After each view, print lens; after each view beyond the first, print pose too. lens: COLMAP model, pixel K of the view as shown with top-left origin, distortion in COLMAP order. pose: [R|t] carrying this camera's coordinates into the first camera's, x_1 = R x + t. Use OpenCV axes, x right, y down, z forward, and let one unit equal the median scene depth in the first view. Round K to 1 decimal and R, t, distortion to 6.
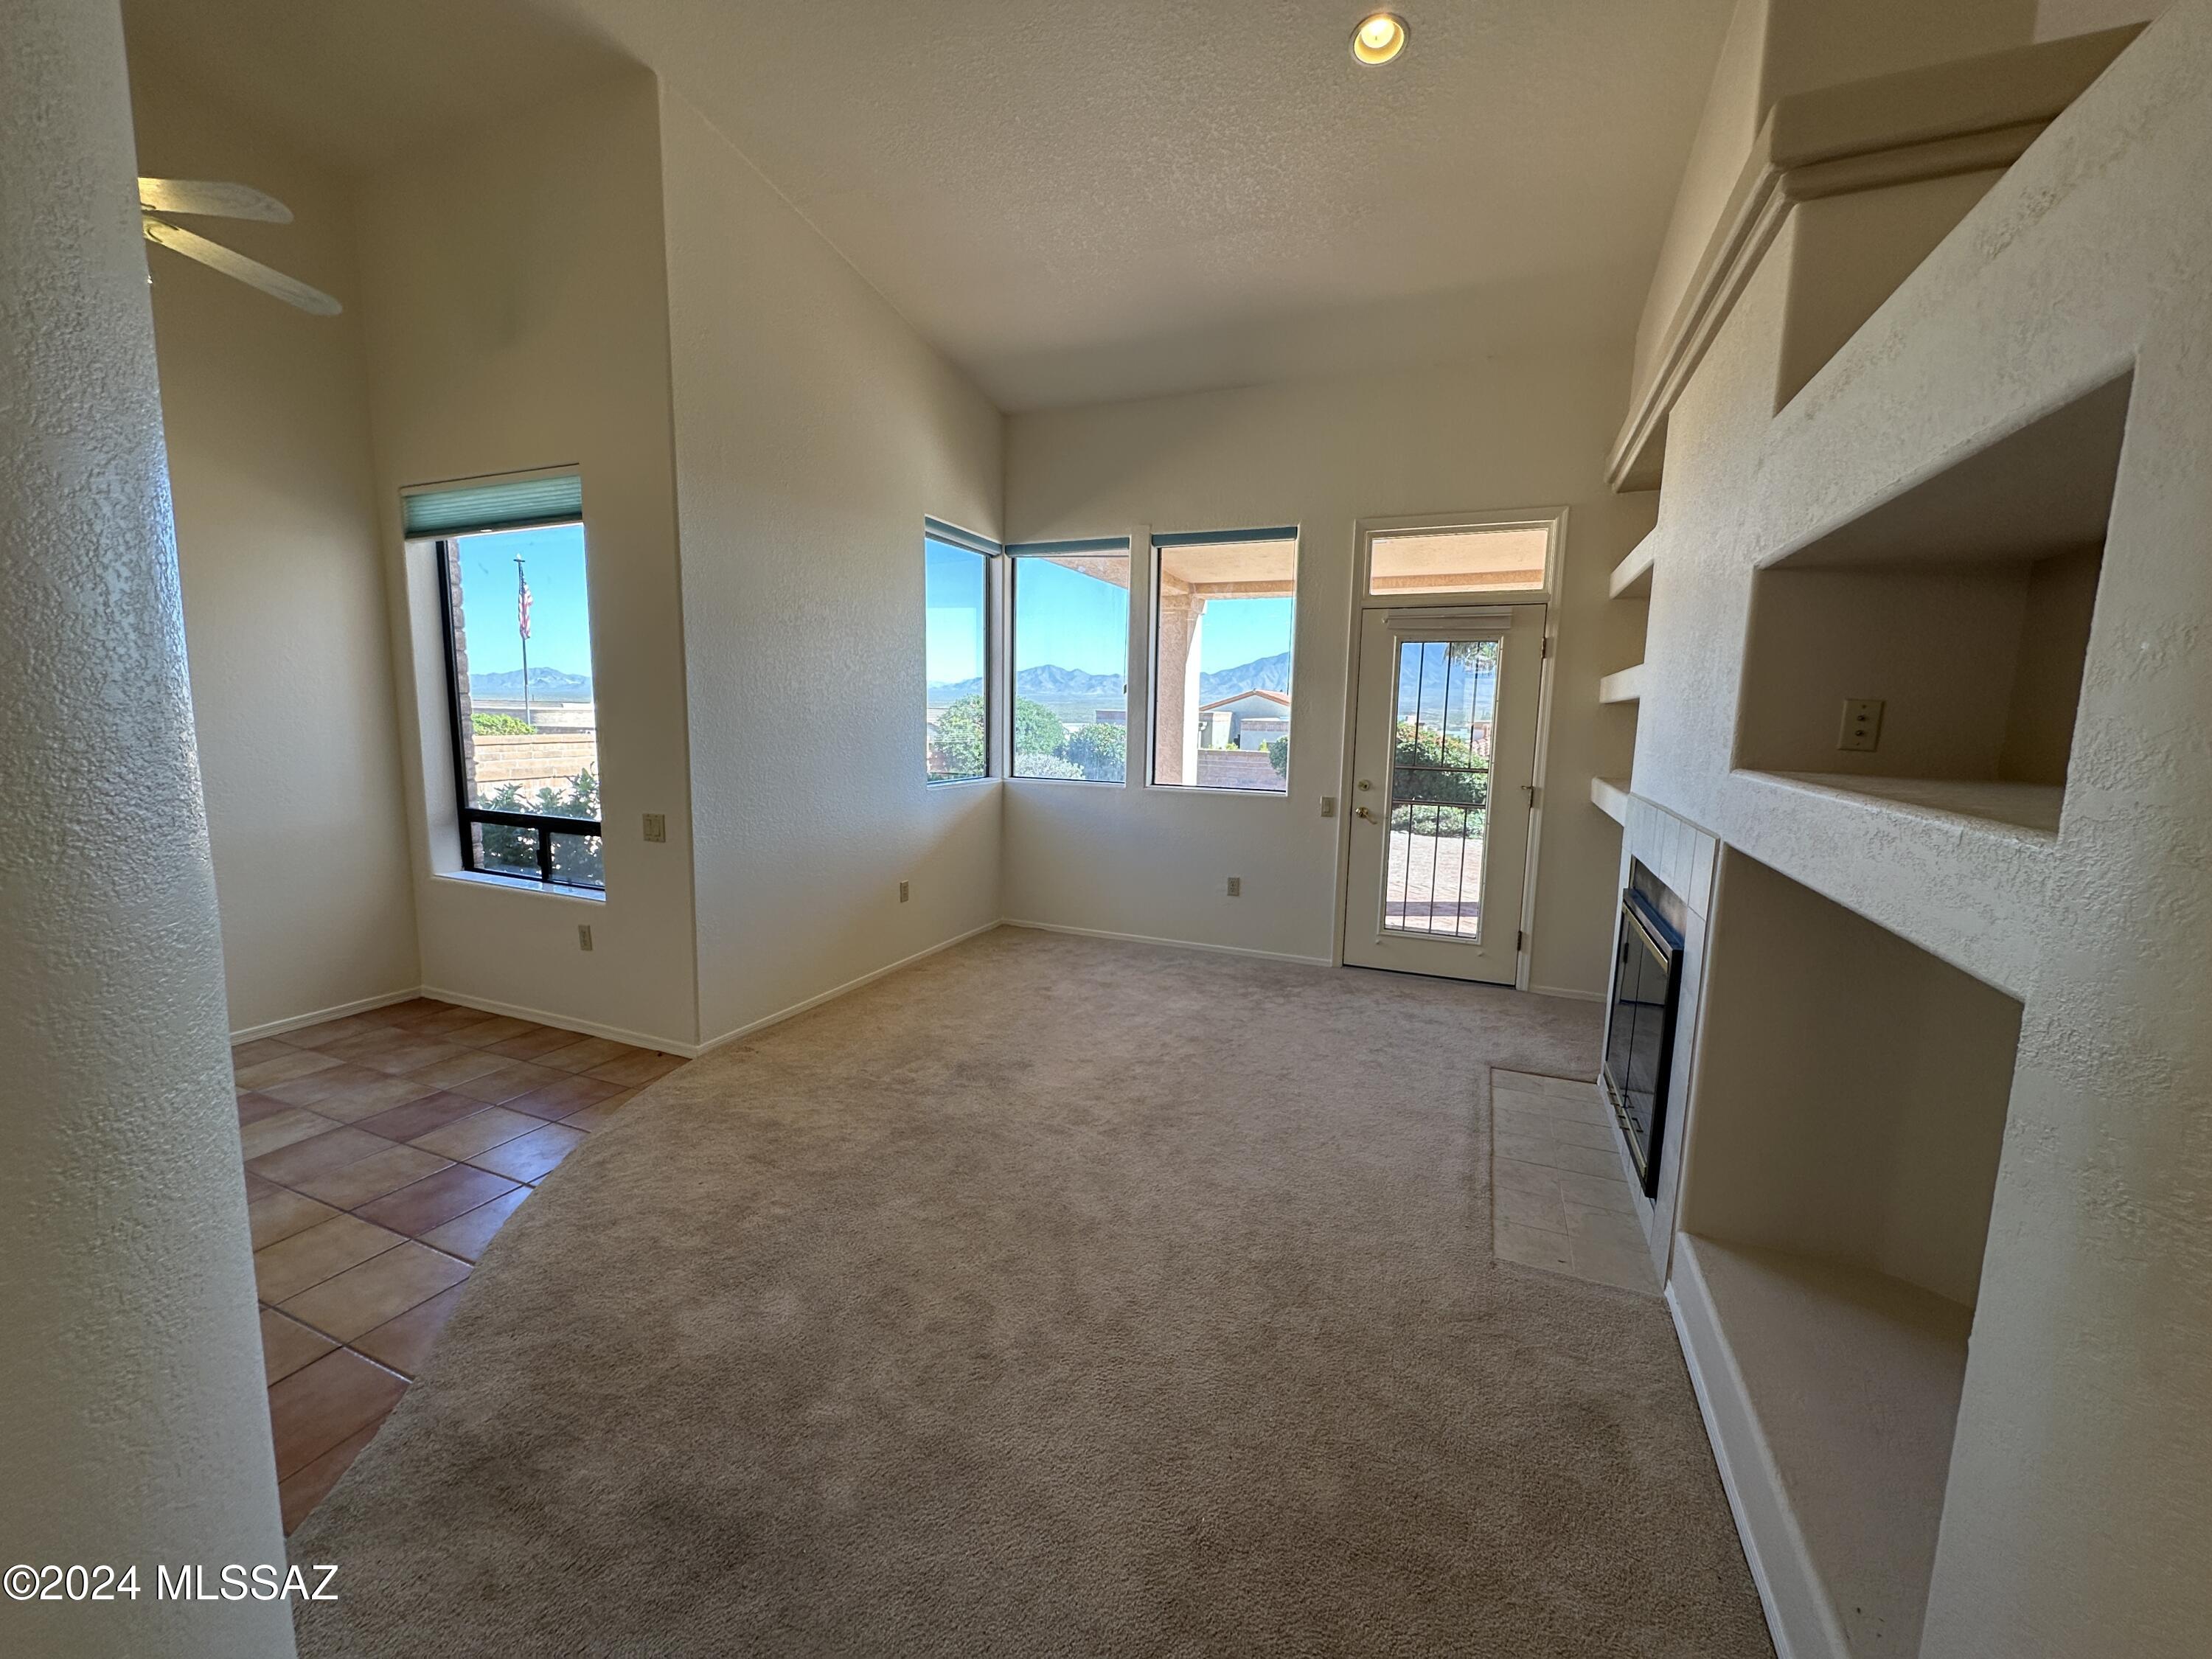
lens RADIAL K [[879.4, 0, 1109.2], [0, 879.4, 830.7], [0, 0, 1]] dist [-0.002726, 0.001050]
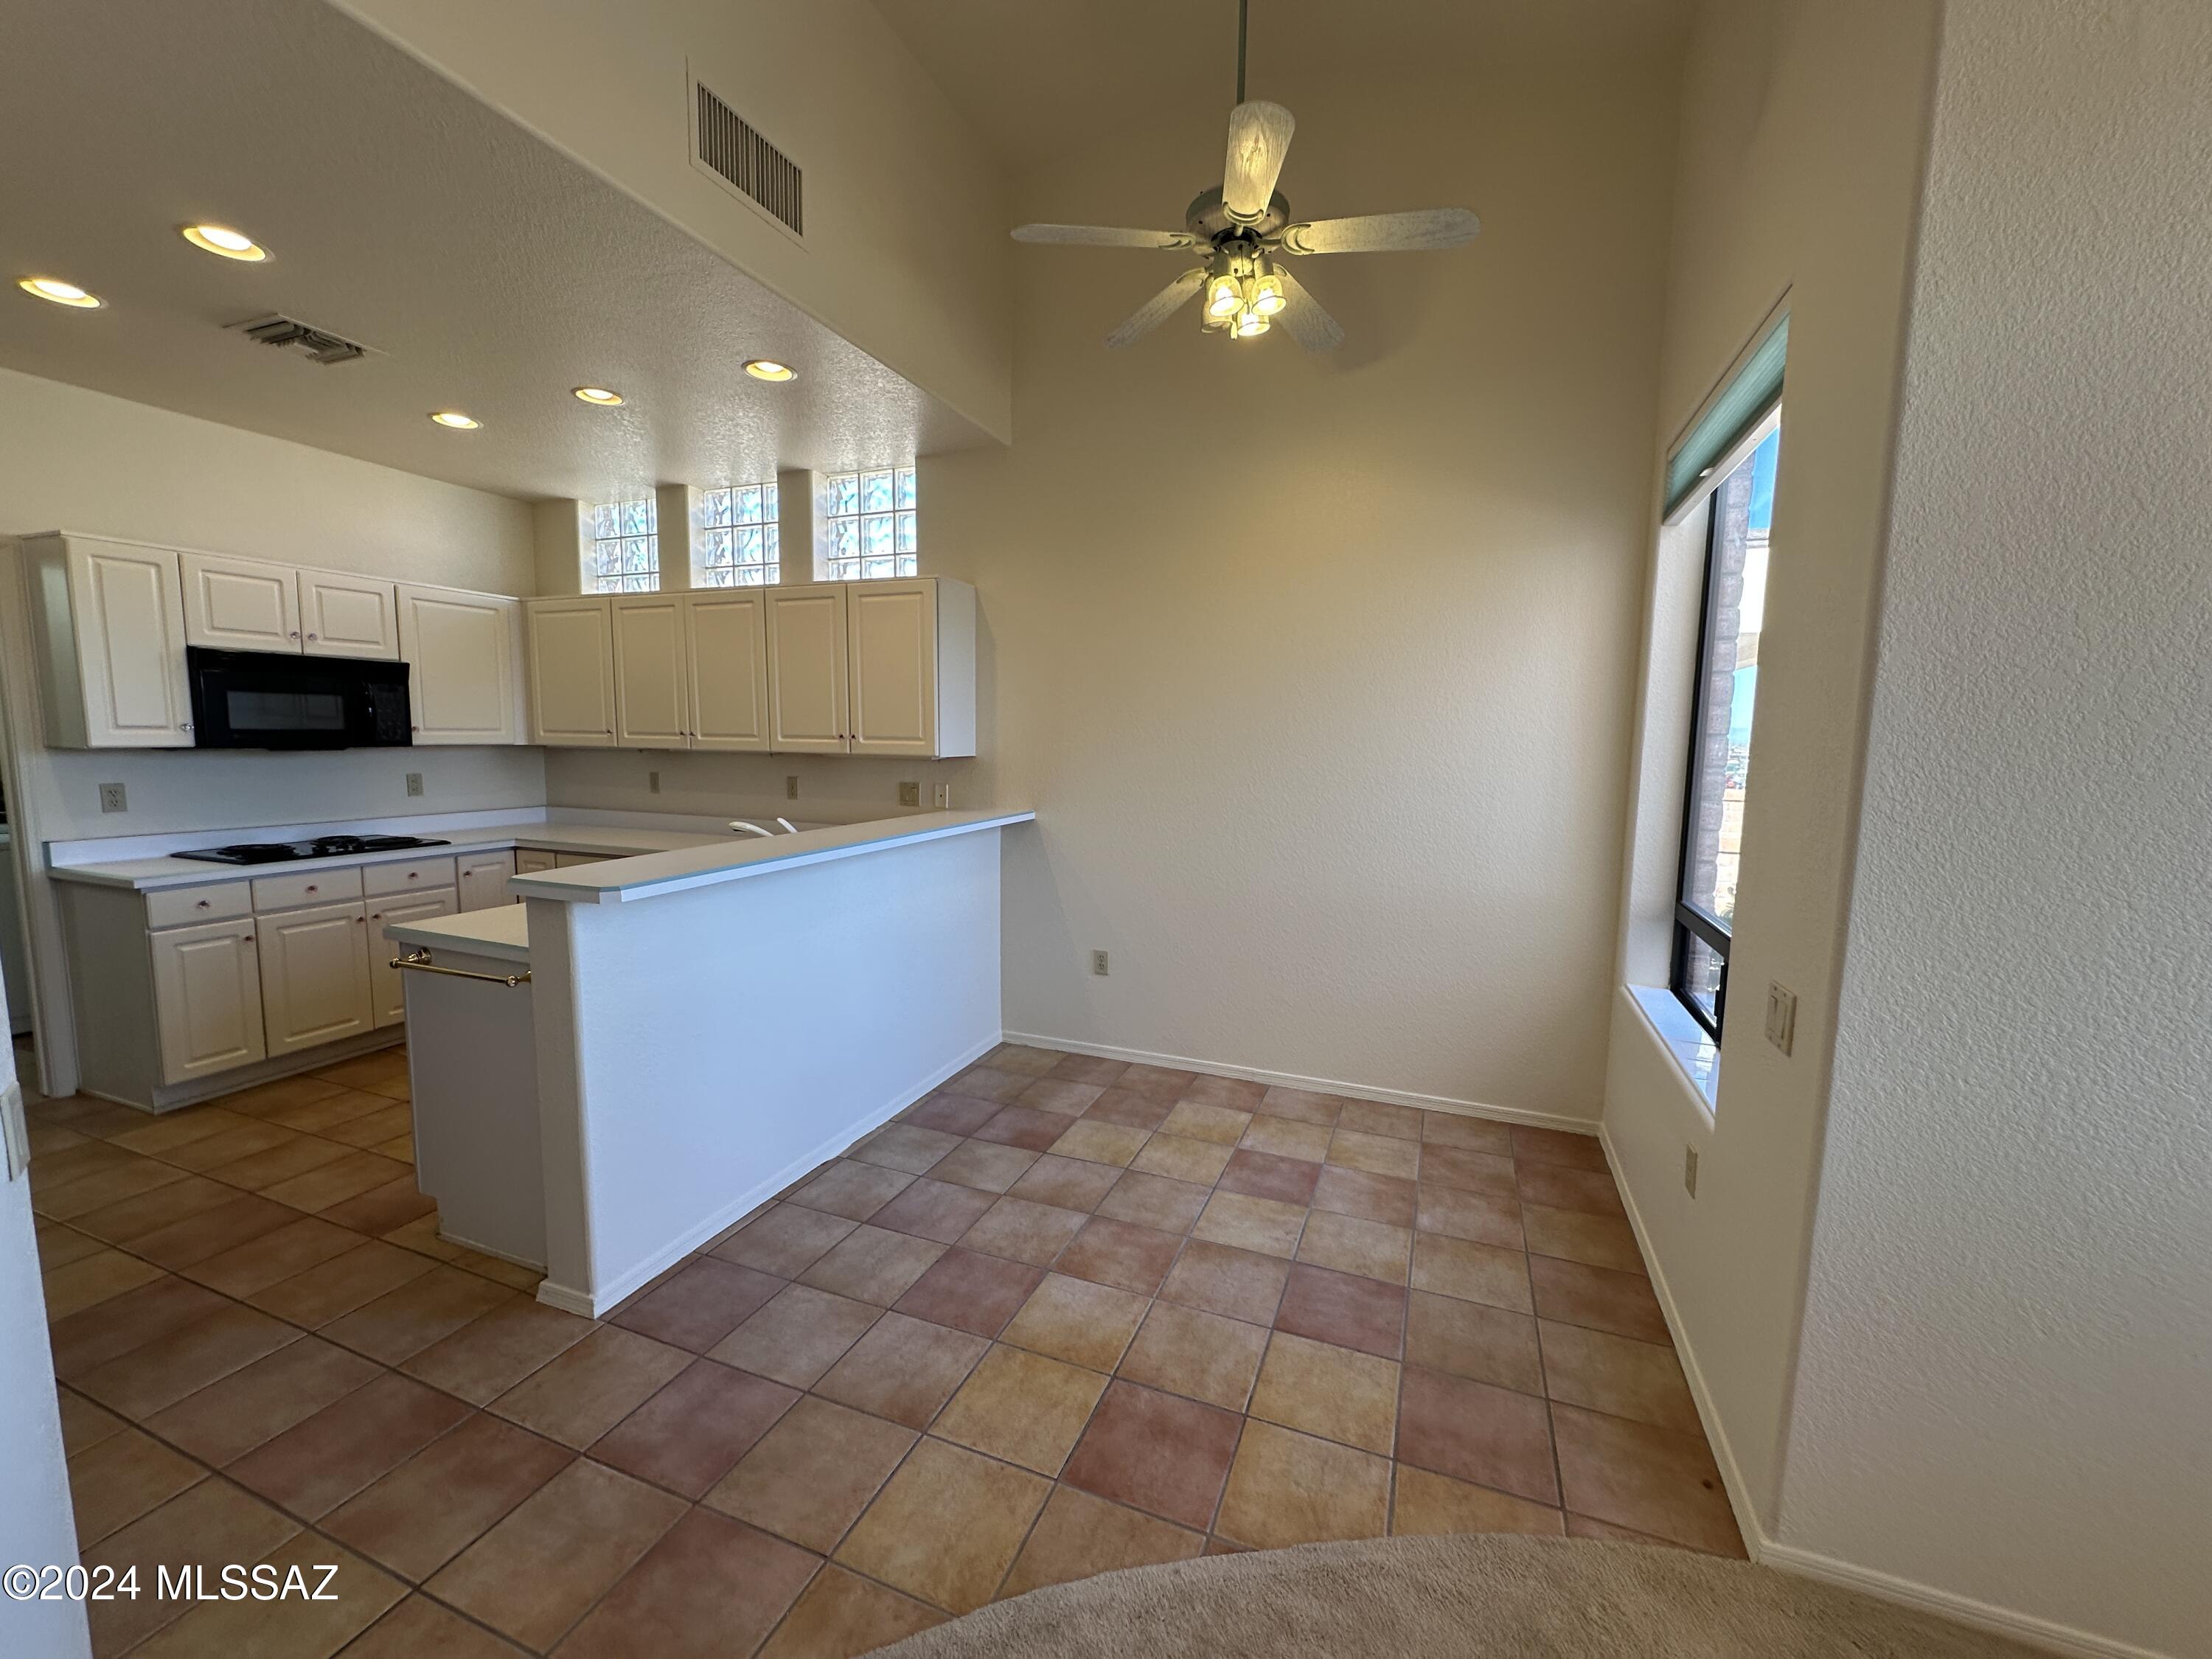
lens RADIAL K [[879.4, 0, 1100.8], [0, 879.4, 828.8], [0, 0, 1]] dist [-0.002726, 0.001050]
pose [[0.022708, 0.090514, -0.995636, -0.076410], [-0.149111, 0.985060, 0.086151, -0.084204], [0.988560, 0.146504, 0.035865, 0.591448]]
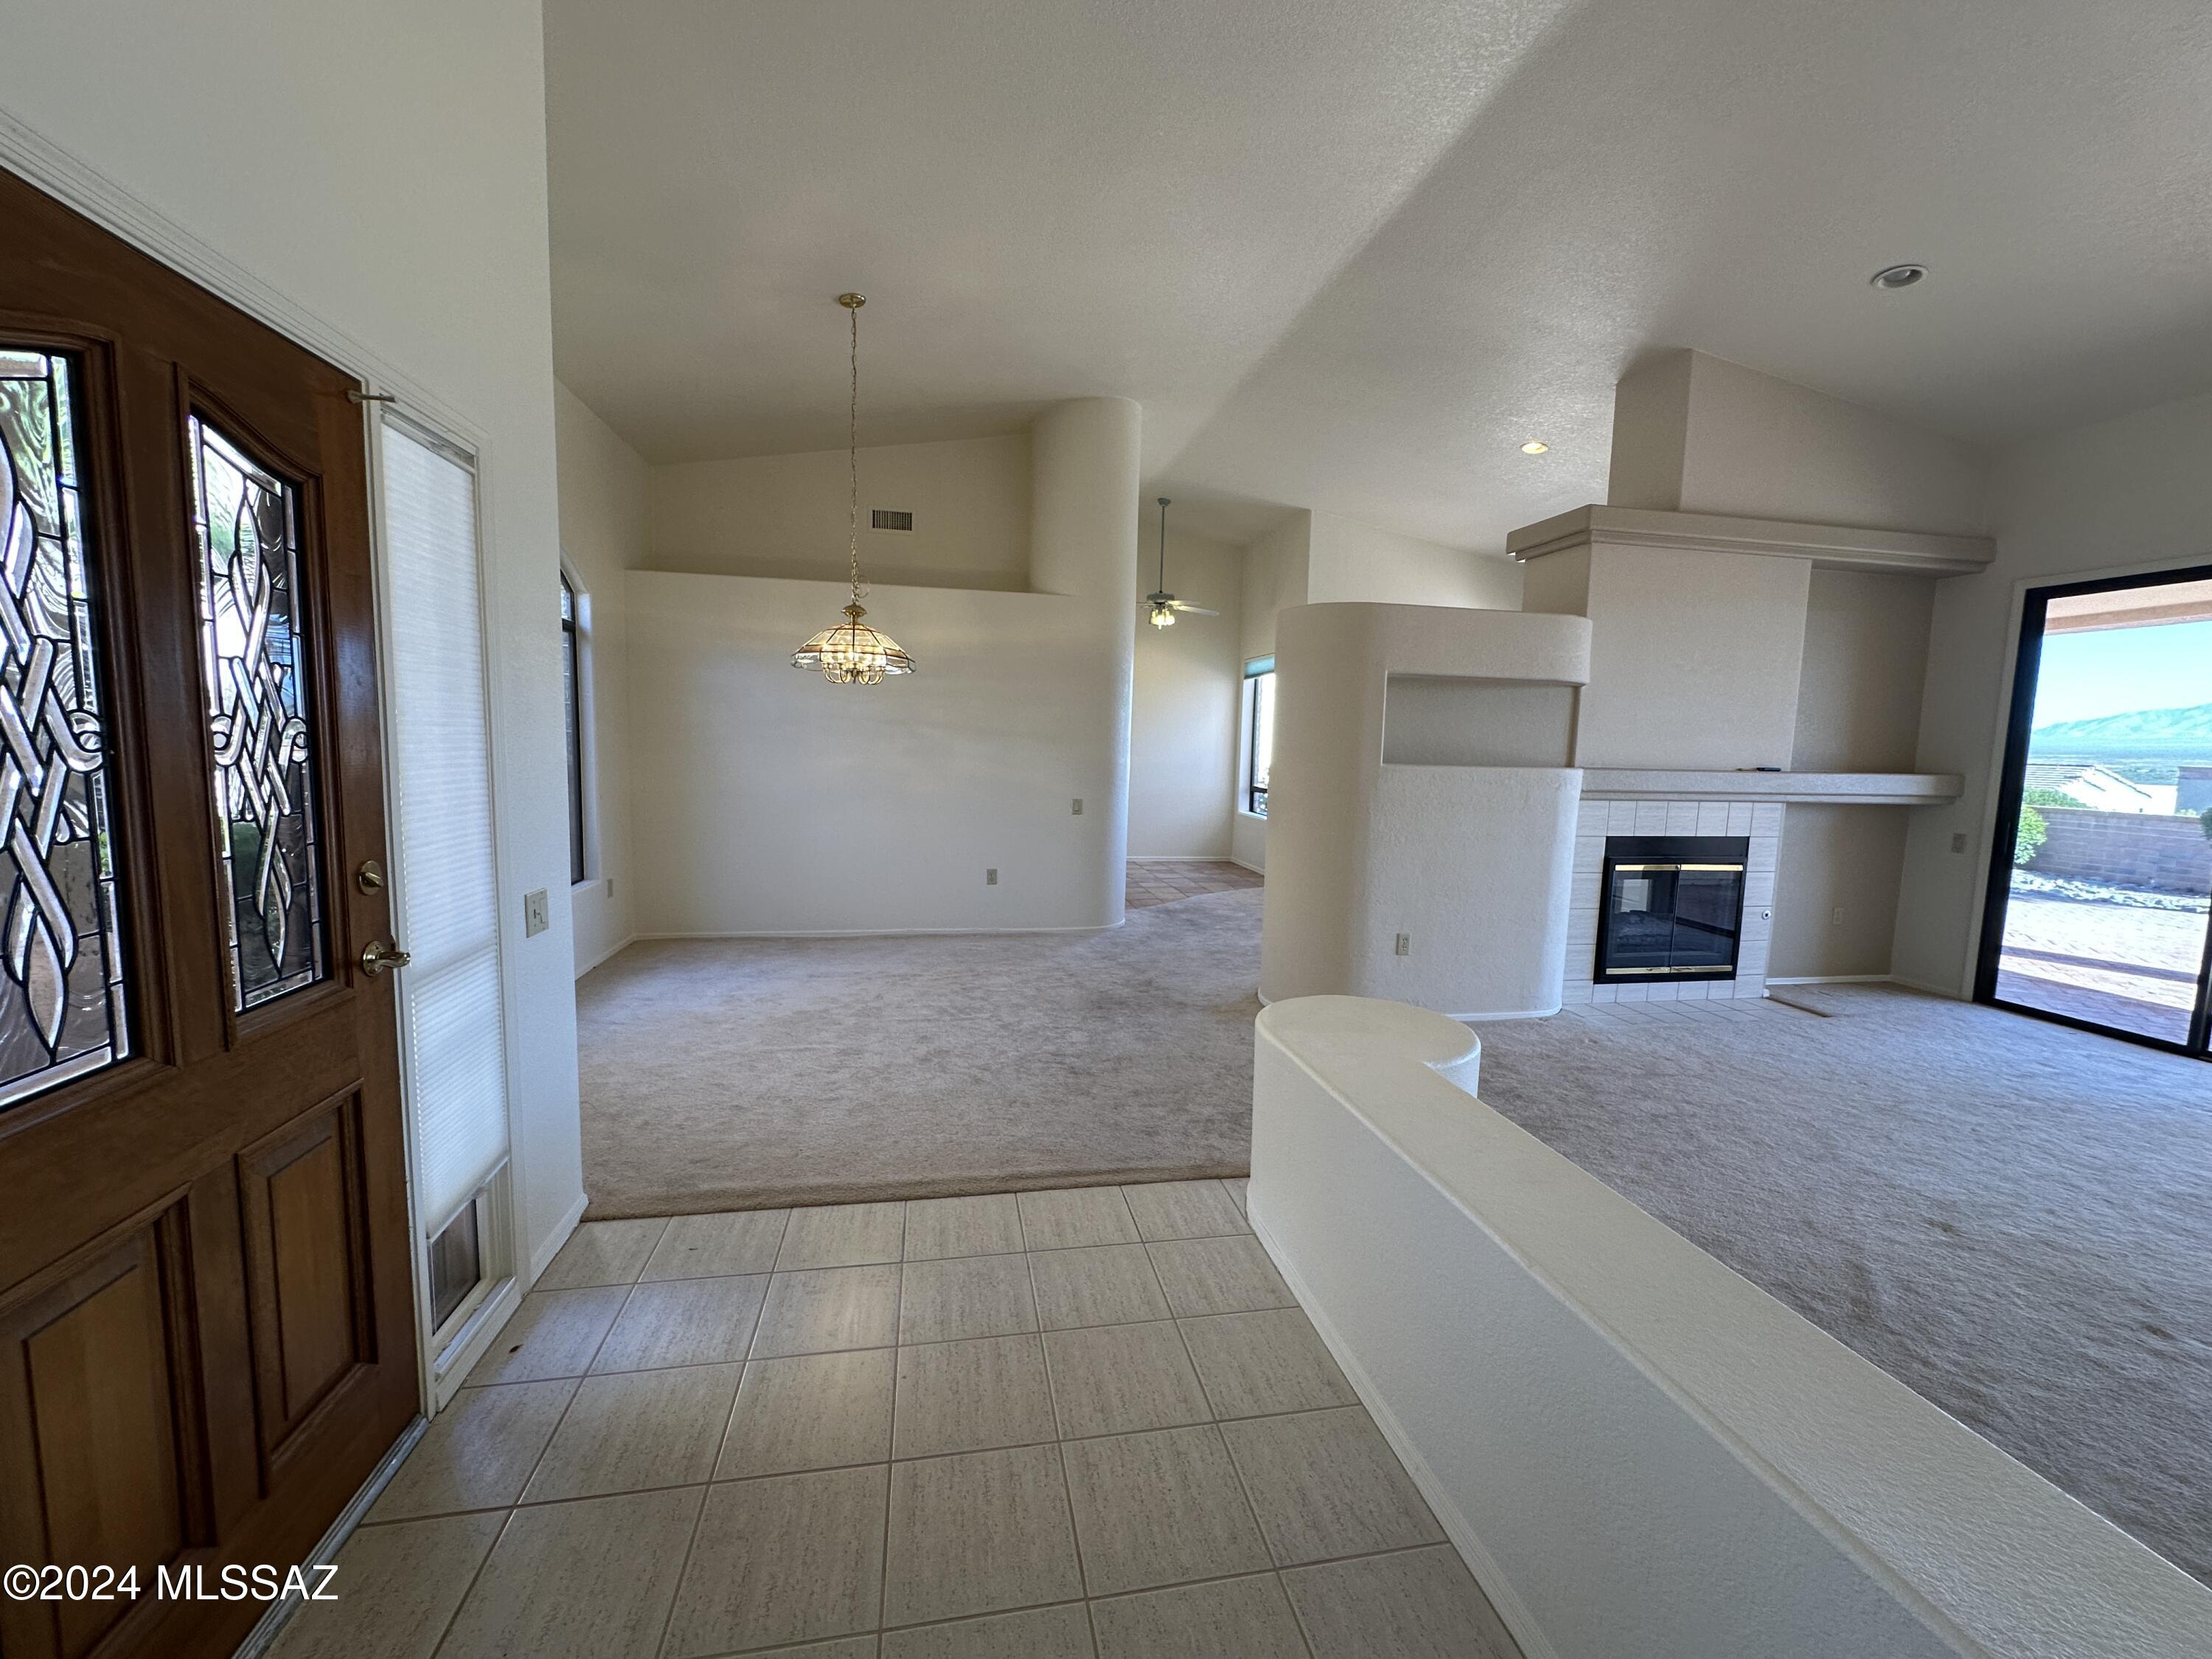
lens RADIAL K [[879.4, 0, 1106.1], [0, 879.4, 830.5], [0, 0, 1]] dist [-0.002726, 0.001050]
pose [[0.559636, 0.079913, -0.824877, 1.247821], [-0.126476, 0.991916, 0.010289, 0.144721], [0.819031, 0.098569, 0.565219, -0.819133]]
